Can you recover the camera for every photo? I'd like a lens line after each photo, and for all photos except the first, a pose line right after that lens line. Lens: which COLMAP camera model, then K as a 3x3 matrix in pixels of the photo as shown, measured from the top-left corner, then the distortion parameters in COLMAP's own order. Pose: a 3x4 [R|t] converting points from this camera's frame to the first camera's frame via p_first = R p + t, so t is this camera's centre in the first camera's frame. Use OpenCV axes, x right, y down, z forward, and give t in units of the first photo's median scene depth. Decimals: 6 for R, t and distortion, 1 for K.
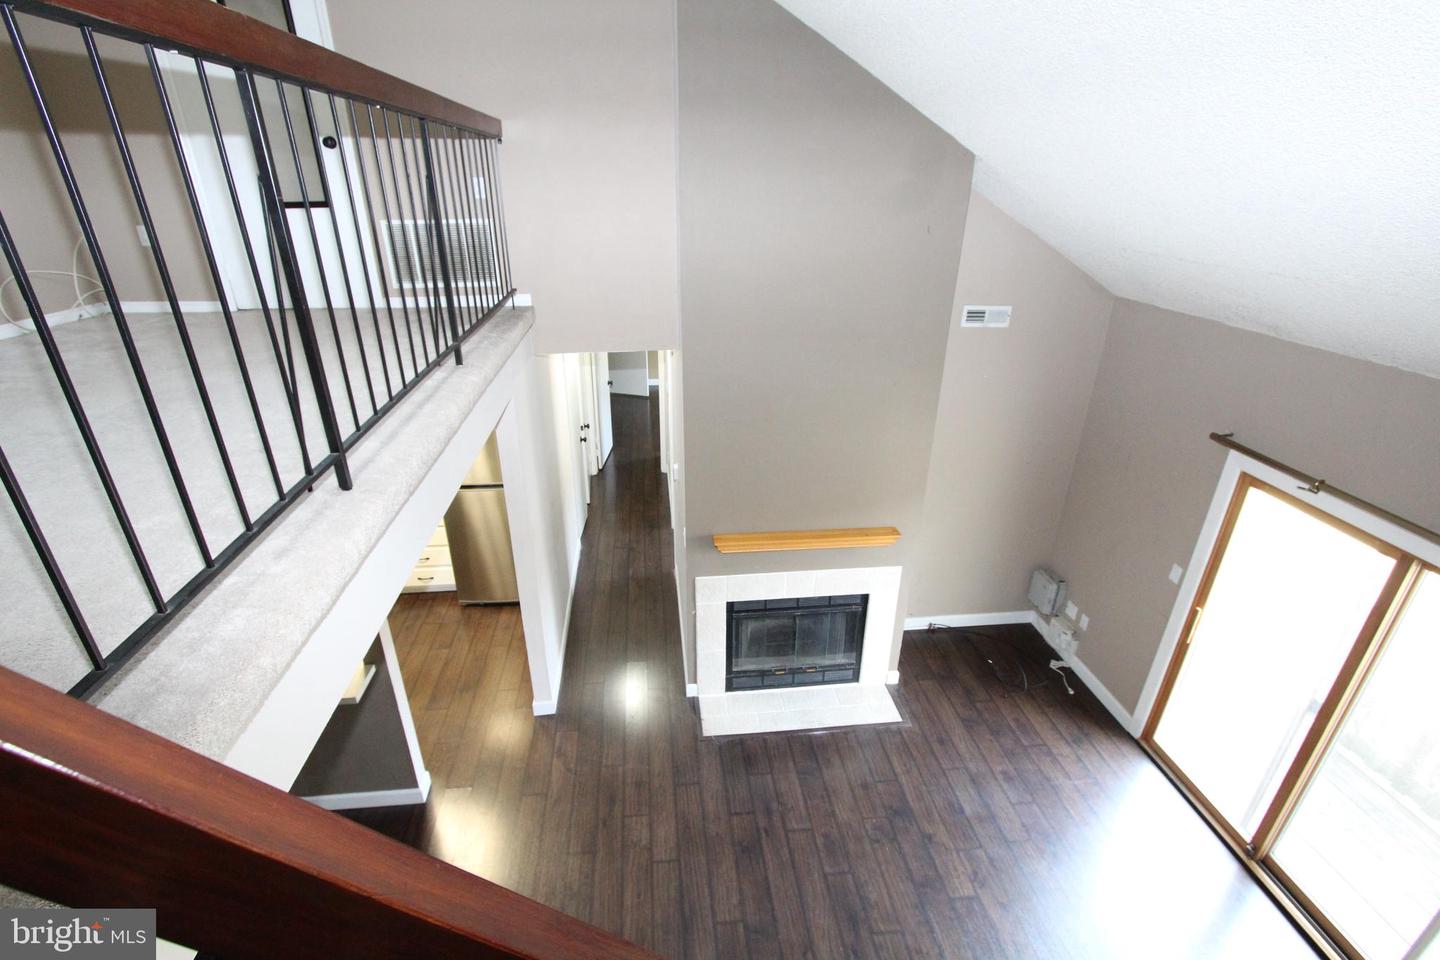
lens RADIAL K [[662.2, 0, 717.4], [0, 662.2, 490.4], [0, 0, 1]] dist [-0.024372, 0.004287]
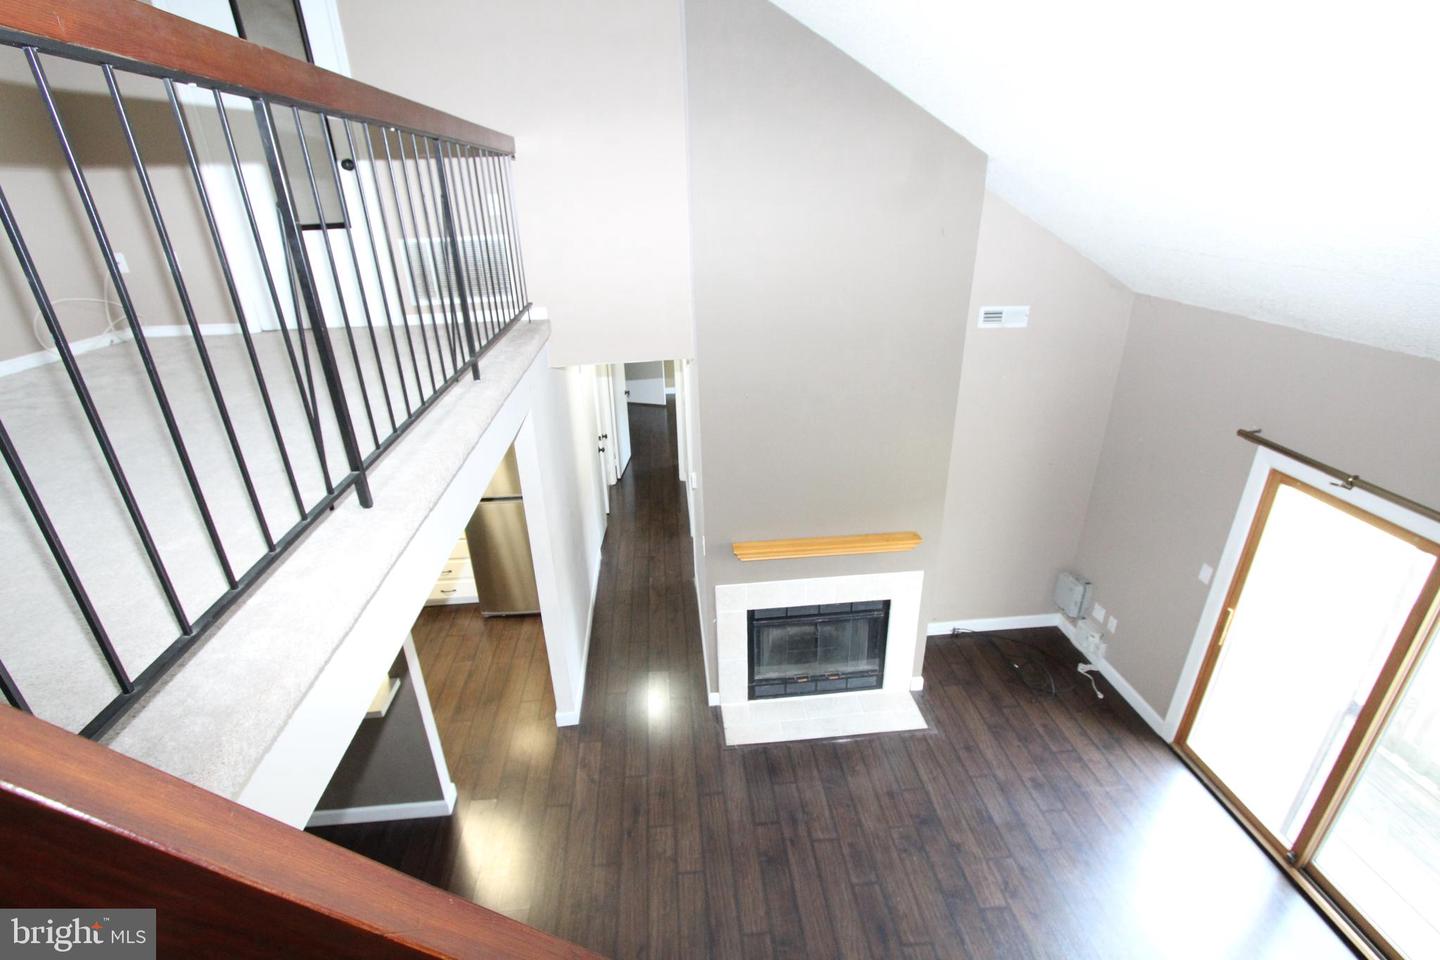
lens RADIAL K [[662.2, 0, 717.9], [0, 662.2, 490.0], [0, 0, 1]] dist [-0.024372, 0.004287]
pose [[0.999395, -0.020638, -0.027996, 0.001700], [0.020352, 0.999738, -0.010465, -0.002766], [0.028205, 0.009888, 0.999553, 0.001551]]
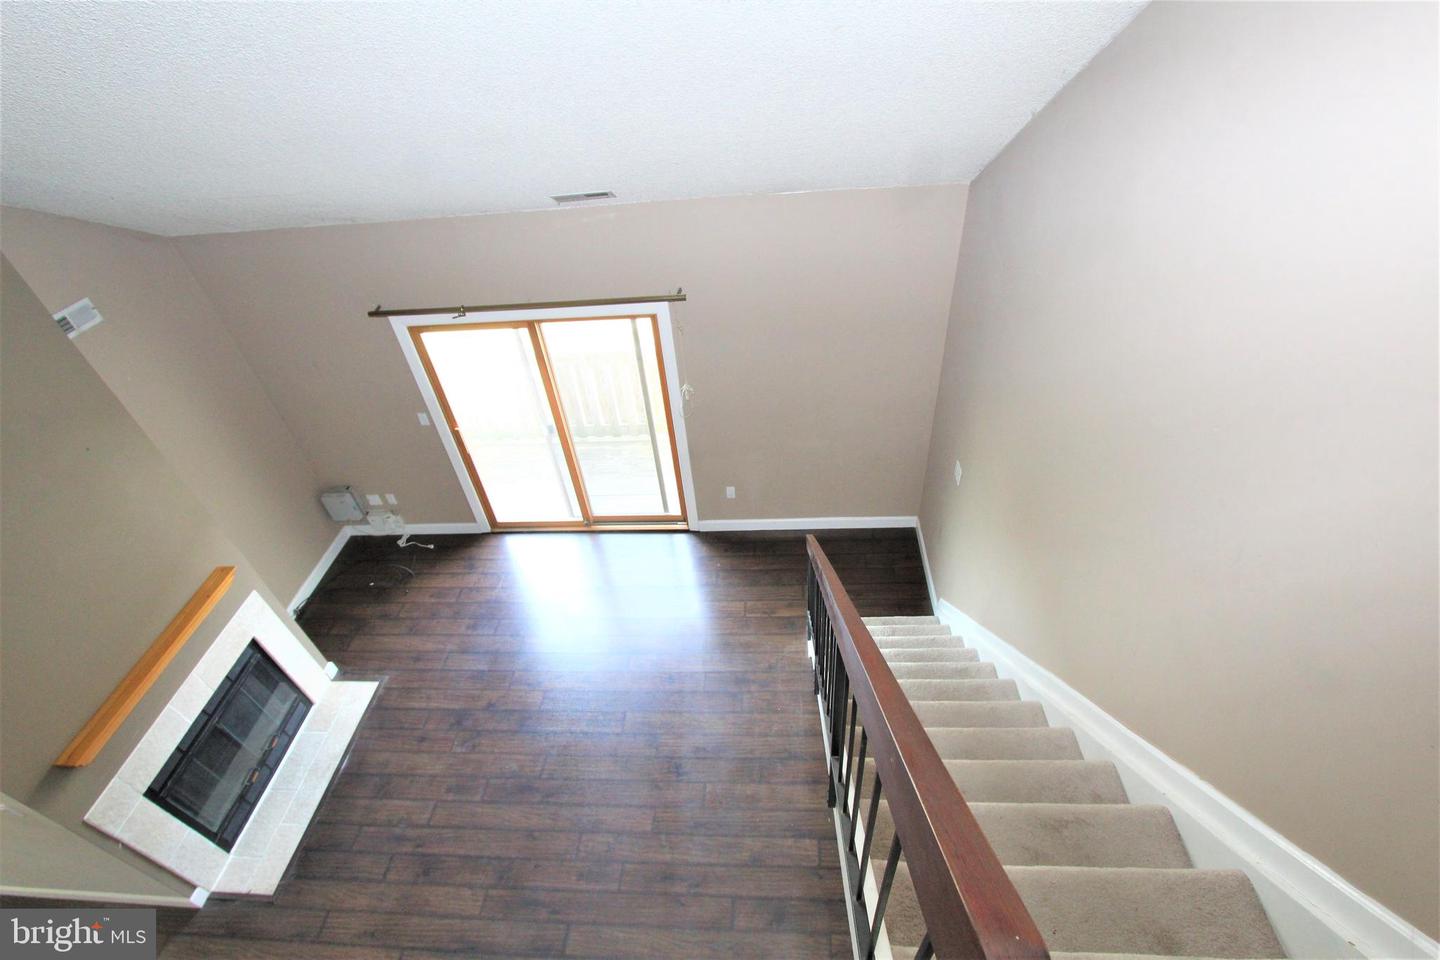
lens RADIAL K [[662.2, 0, 718.5], [0, 662.2, 489.5], [0, 0, 1]] dist [-0.024372, 0.004287]
pose [[0.166433, -0.663852, 0.729109, -0.215239], [0.491550, 0.696854, 0.522277, -0.163009], [-0.854797, 0.271469, 0.442296, 0.003809]]
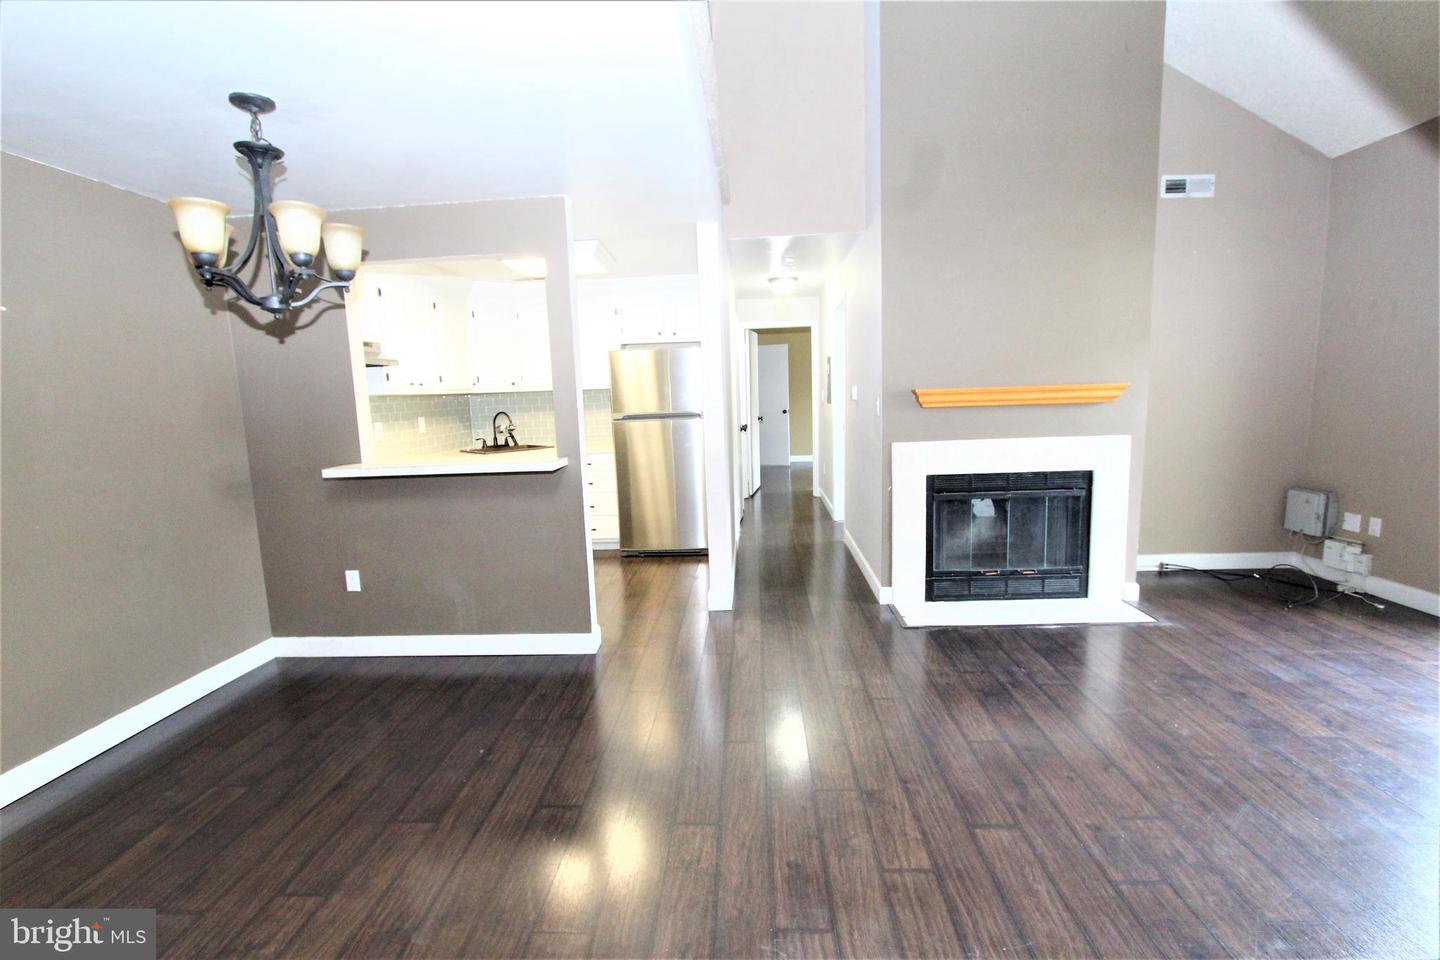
lens RADIAL K [[662.2, 0, 718.2], [0, 662.2, 489.0], [0, 0, 1]] dist [-0.024372, 0.004287]
pose [[0.986341, -0.016311, -0.163907, -0.135975], [-0.030783, 0.959301, -0.280704, 0.511477], [0.161814, 0.281916, 0.945695, 0.127290]]
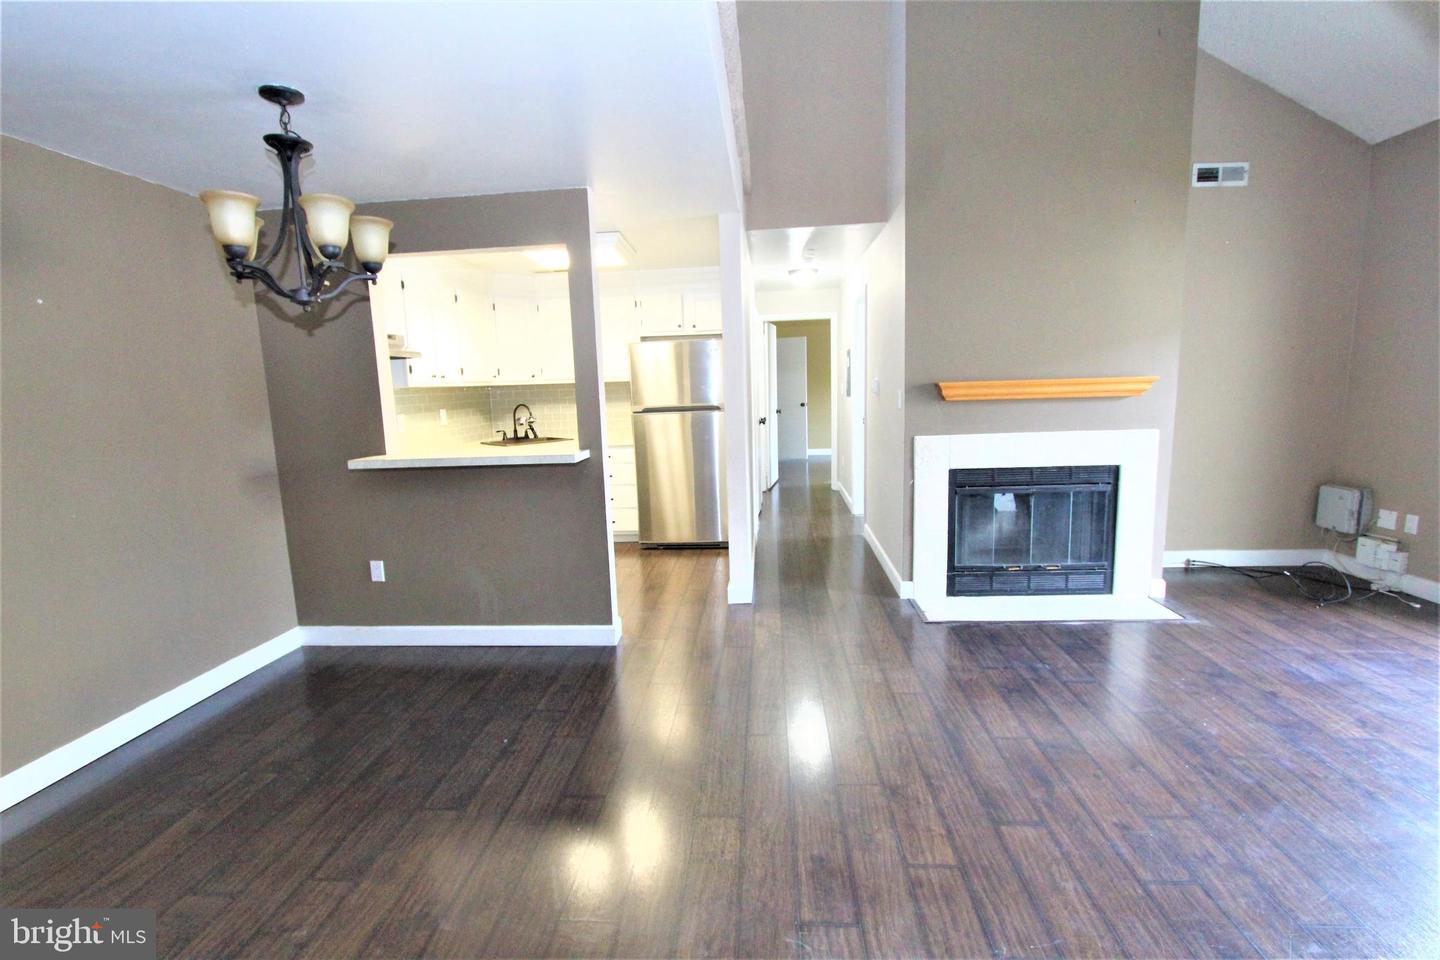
lens RADIAL K [[662.2, 0, 718.0], [0, 662.2, 489.7], [0, 0, 1]] dist [-0.024372, 0.004287]
pose [[0.982201, -0.009406, -0.187595, -0.143799], [-0.042111, 0.962295, -0.268728, 0.511269], [0.183050, 0.271844, 0.944772, 0.127814]]
